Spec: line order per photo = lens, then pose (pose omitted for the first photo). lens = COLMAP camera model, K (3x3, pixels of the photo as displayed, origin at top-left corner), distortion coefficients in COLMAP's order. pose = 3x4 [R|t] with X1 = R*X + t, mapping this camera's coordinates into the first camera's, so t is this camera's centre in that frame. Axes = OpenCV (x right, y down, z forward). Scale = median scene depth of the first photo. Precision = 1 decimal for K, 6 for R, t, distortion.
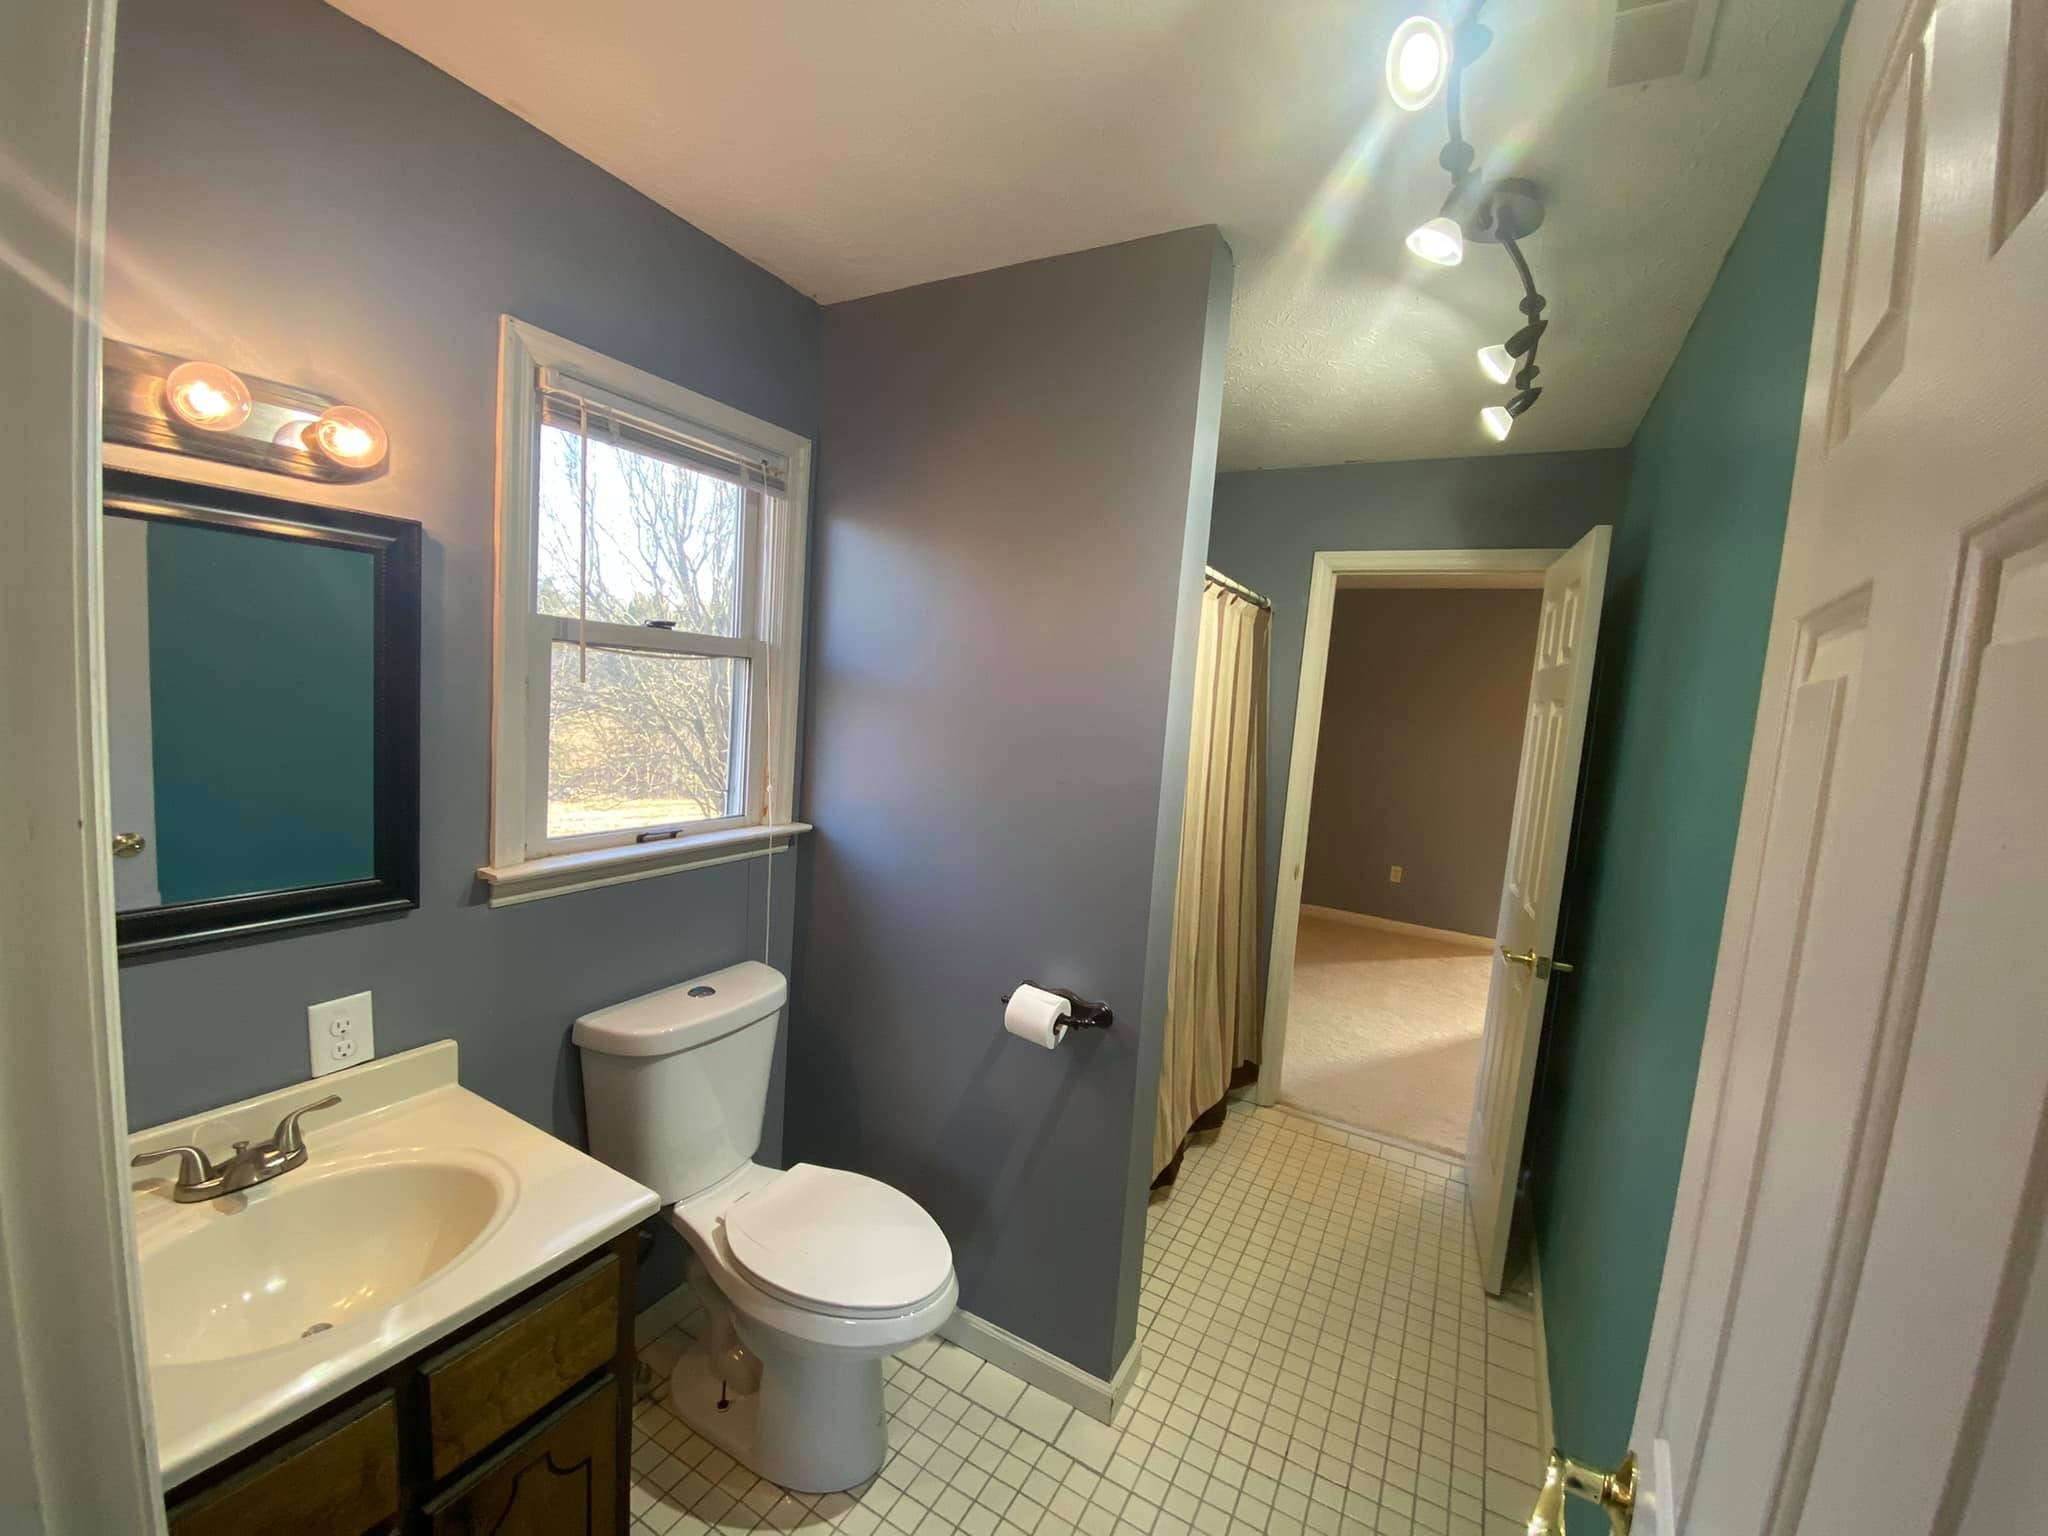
lens RADIAL K [[837.9, 0, 1013.7], [0, 837.9, 772.3], [0, 0, 1]] dist [0.001883, -0.000004]
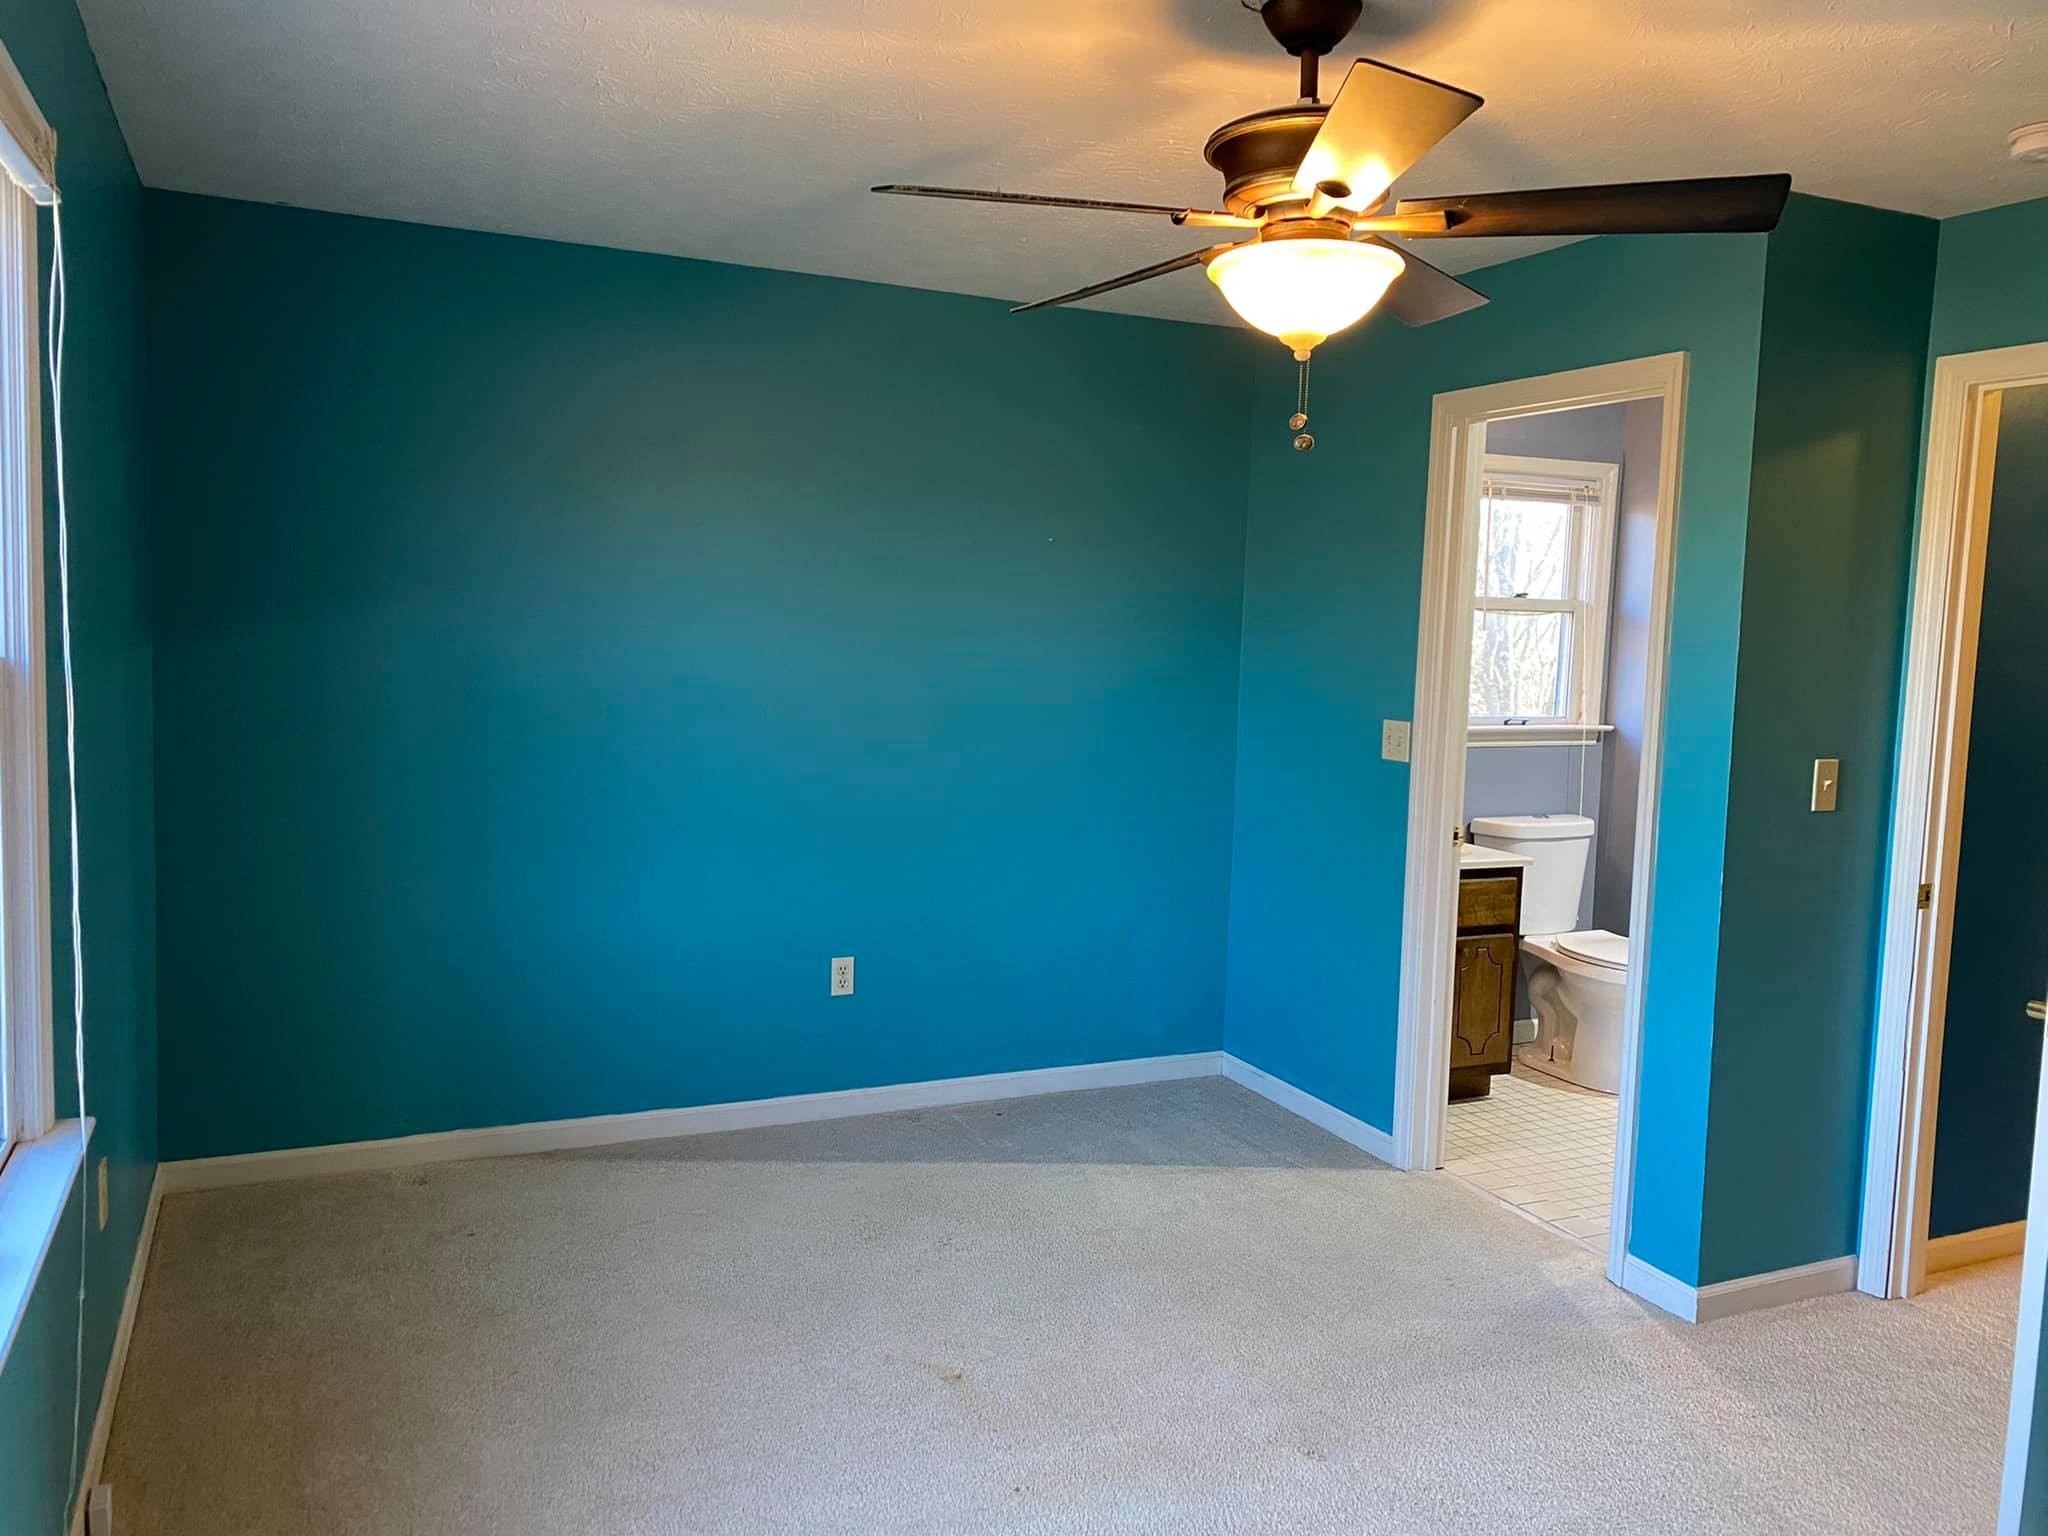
lens RADIAL K [[1546.6, 0, 1016.1], [0, 1546.6, 763.2], [0, 0, 1]] dist [0.044749, -0.054418]
pose [[0.818397, 0.004354, -0.574636, 0.474796], [-0.032931, 0.998683, -0.039333, 0.277645], [0.573708, 0.051113, 0.817463, -1.849047]]
